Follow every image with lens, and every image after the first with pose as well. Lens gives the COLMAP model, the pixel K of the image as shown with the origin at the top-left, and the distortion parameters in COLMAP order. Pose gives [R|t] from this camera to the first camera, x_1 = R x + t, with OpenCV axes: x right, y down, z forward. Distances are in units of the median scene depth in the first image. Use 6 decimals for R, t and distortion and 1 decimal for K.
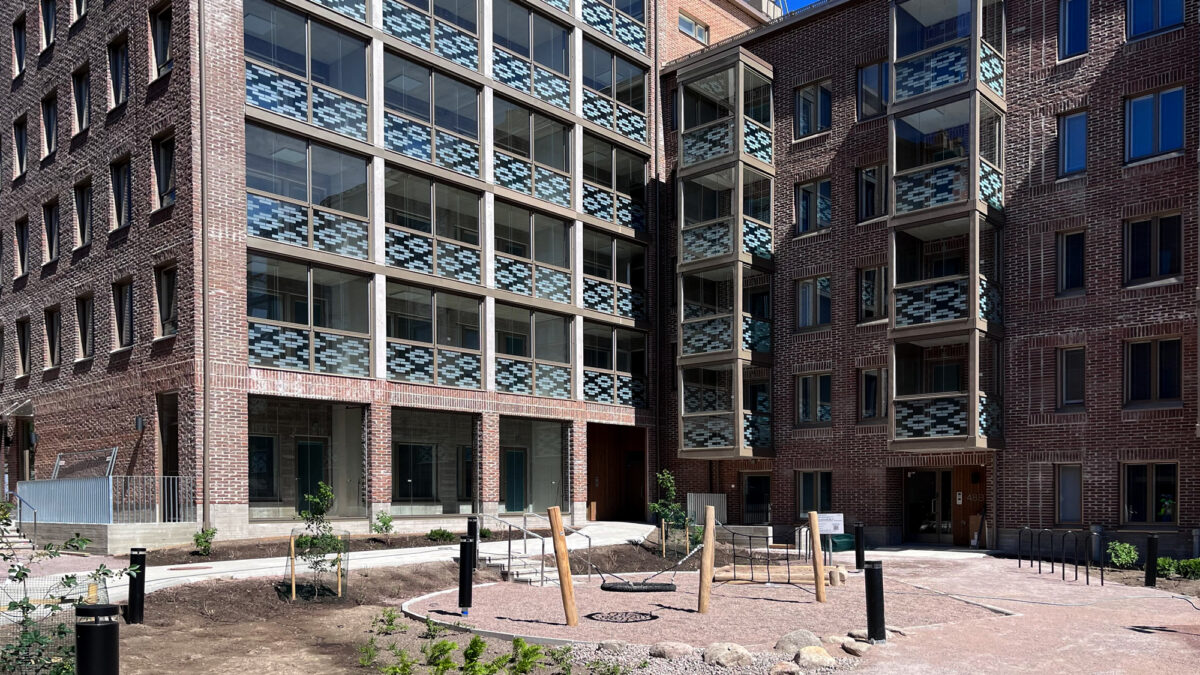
lens RADIAL K [[924.3, 0, 599.9], [0, 924.3, 392.5], [0, 0, 1]] dist [-0.032426, -0.000506]
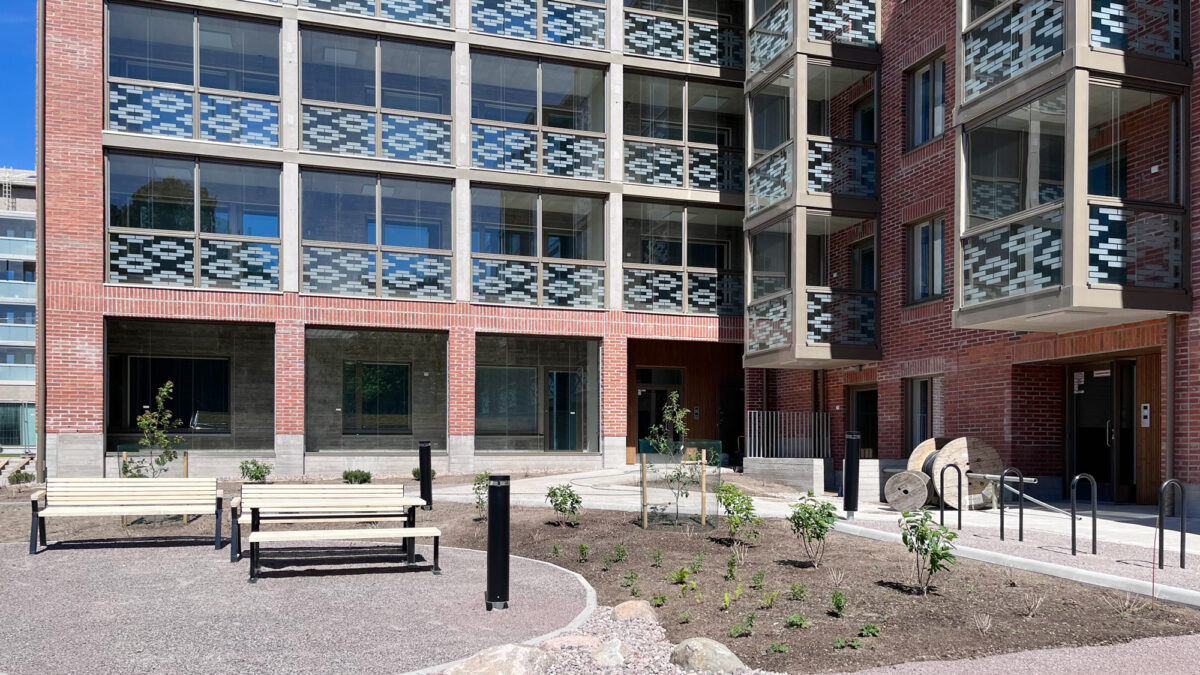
lens RADIAL K [[917.4, 0, 600.0], [0, 917.4, 337.5], [0, 0, 1]] dist [0.042524, -0.003118]
pose [[0.854439, -0.046094, -0.517503, 0.313040], [0.044661, 0.998886, -0.015231, 0.037719], [0.517629, -0.010098, 0.855546, 0.346259]]
